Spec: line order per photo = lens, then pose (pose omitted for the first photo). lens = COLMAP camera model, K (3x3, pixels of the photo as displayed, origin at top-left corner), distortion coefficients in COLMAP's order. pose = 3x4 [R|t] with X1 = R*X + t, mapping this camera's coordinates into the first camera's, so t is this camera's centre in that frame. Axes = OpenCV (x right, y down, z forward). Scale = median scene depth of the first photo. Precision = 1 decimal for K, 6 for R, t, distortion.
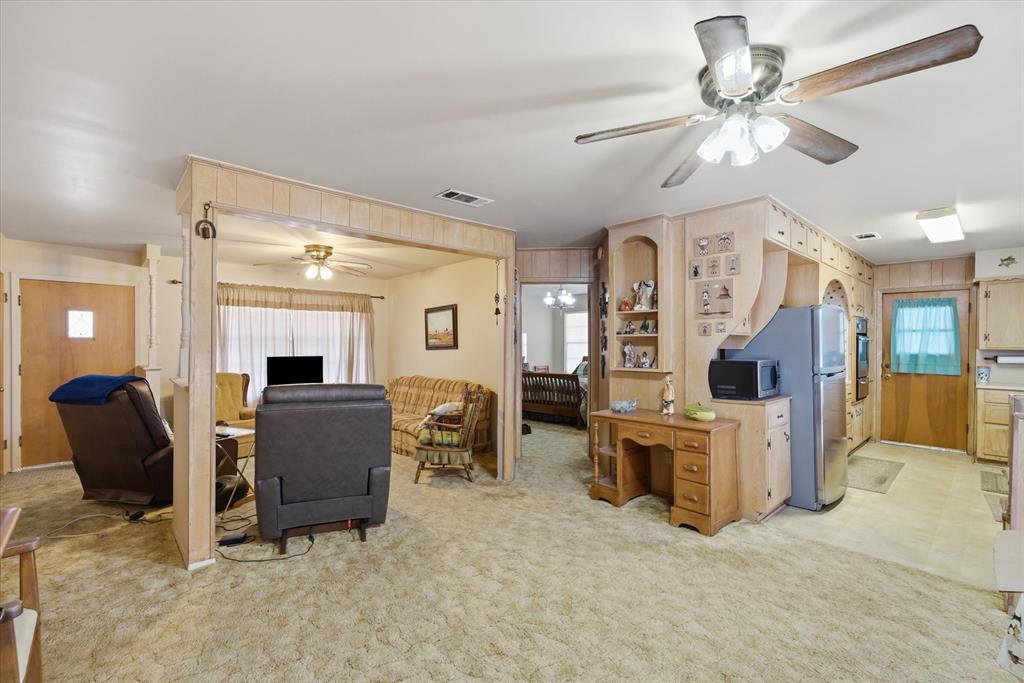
lens RADIAL K [[447.3, 0, 508.3], [0, 447.3, 349.3], [0, 0, 1]] dist [0.000235, 0.000035]
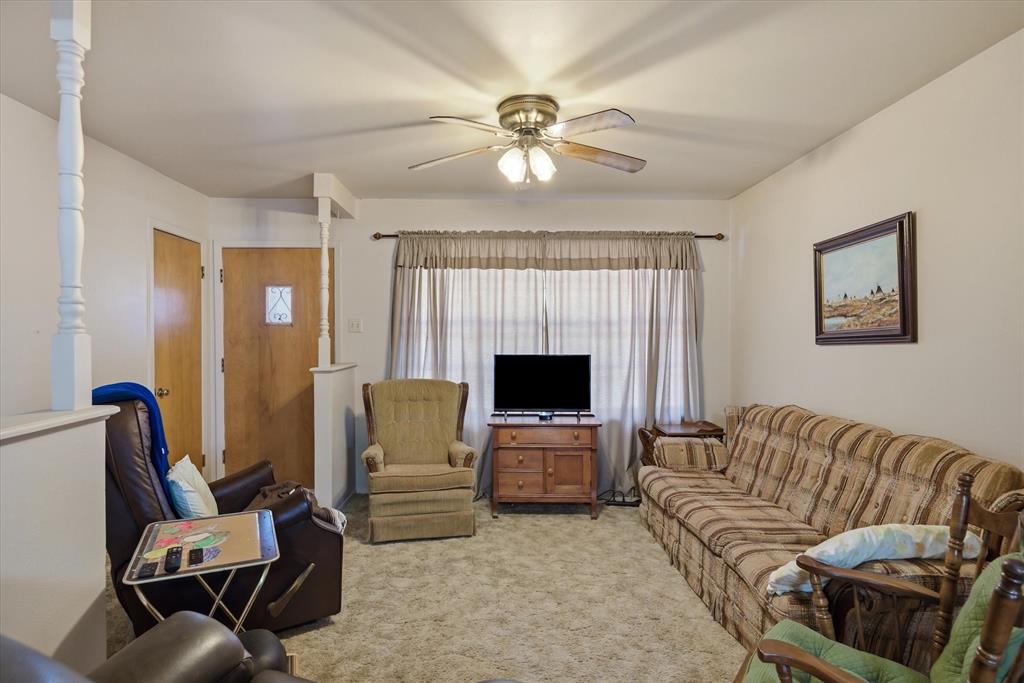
lens RADIAL K [[536.1, 0, 517.9], [0, 536.1, 346.2], [0, 0, 1]] dist [0.017342, -0.000916]
pose [[0.746548, 0.011395, -0.665234, -0.065708], [-0.008169, 0.999935, 0.007961, 0.001083], [0.665282, -0.000509, 0.746592, 0.493801]]
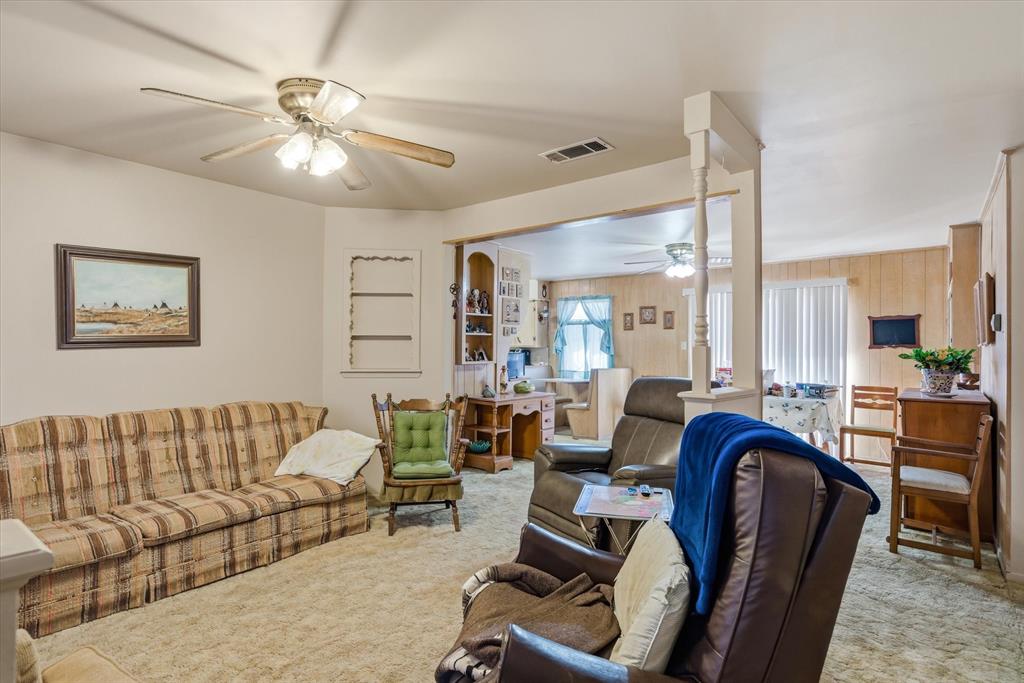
lens RADIAL K [[536.1, 0, 514.9], [0, 536.1, 341.5], [0, 0, 1]] dist [0.017342, -0.000916]
pose [[-0.140944, 0.004561, 0.990007, -0.774095], [0.002284, 0.999988, -0.004282, -0.002567], [-0.990015, 0.001657, -0.140952, 0.735144]]
